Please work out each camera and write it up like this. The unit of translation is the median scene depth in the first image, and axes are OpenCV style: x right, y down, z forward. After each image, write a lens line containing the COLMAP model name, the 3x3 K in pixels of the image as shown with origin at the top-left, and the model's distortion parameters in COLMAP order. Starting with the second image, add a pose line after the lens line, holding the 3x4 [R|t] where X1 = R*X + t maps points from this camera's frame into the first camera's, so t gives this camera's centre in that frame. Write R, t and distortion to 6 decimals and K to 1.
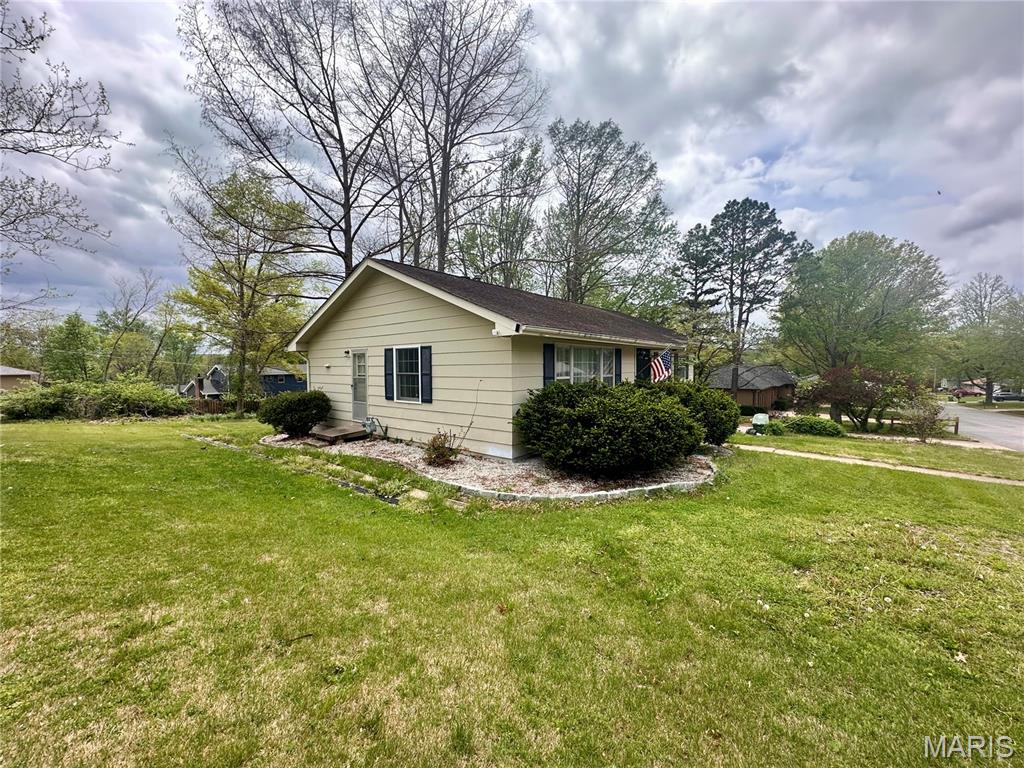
lens RADIAL K [[408.4, 0, 513.0], [0, 408.4, 383.3], [0, 0, 1]] dist [-0.003288, 0.000211]
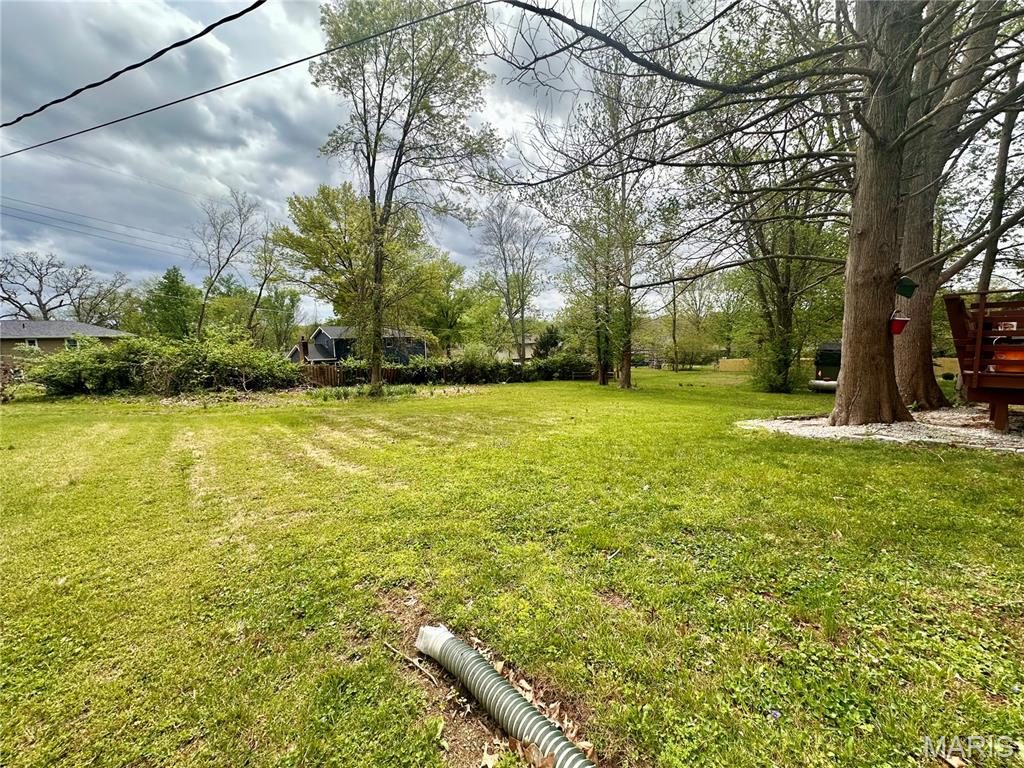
lens RADIAL K [[408.4, 0, 513.0], [0, 408.4, 383.3], [0, 0, 1]] dist [-0.003288, 0.000211]
pose [[0.986098, 0.009632, -0.165886, -0.324501], [0.002837, 0.997197, 0.074765, 0.019751], [0.166141, -0.074196, 0.983307, 0.377187]]
